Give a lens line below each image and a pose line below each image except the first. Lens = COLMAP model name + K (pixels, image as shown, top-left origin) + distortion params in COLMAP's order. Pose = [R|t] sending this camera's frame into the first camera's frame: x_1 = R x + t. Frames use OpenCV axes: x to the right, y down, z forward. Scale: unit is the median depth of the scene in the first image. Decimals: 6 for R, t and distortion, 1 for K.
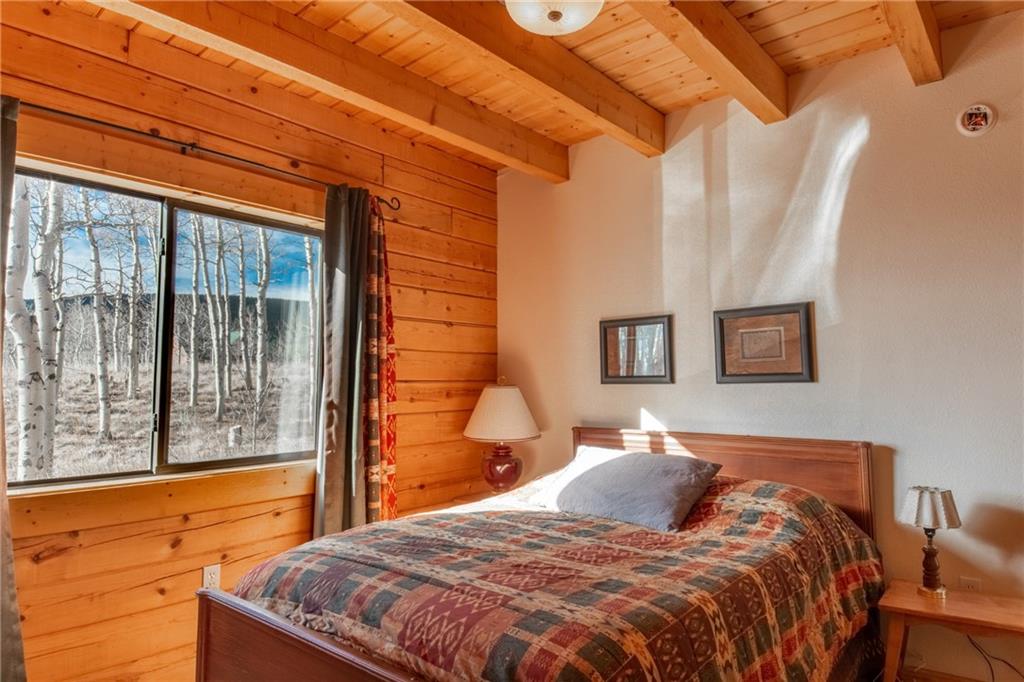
lens RADIAL K [[607.3, 0, 512.0], [0, 607.3, 341.0], [0, 0, 1]] dist [0.079290, -0.110691]
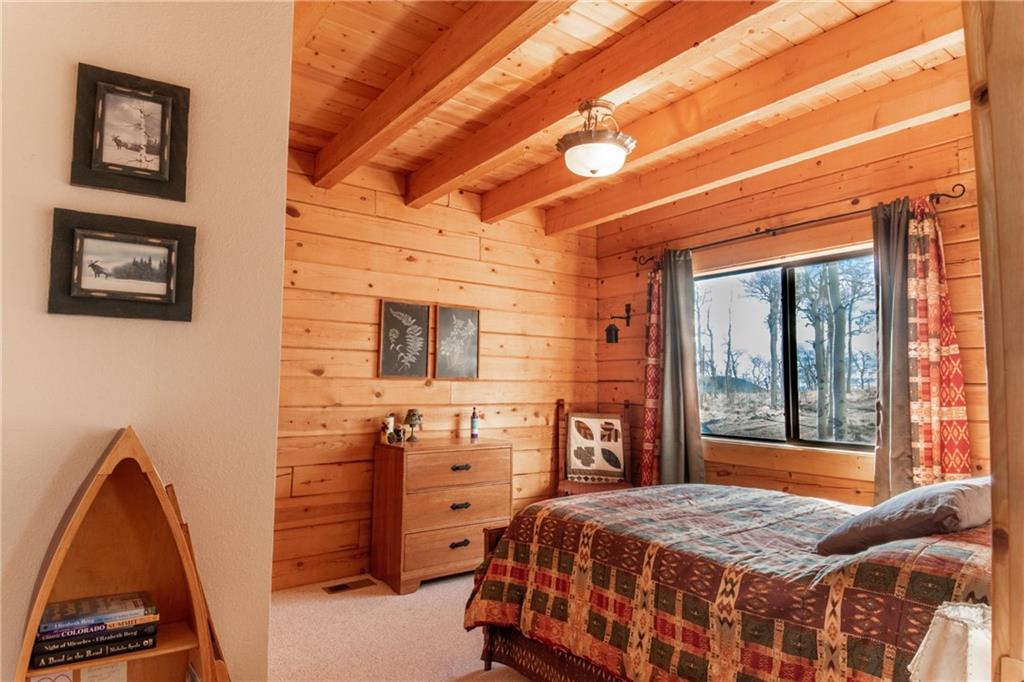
lens RADIAL K [[607.3, 0, 512.0], [0, 607.3, 341.0], [0, 0, 1]] dist [0.079290, -0.110691]
pose [[-0.228021, -0.062660, -0.971638, 1.073290], [0.056835, 0.995369, -0.077528, 0.040893], [0.971996, -0.072901, -0.223403, 0.684432]]
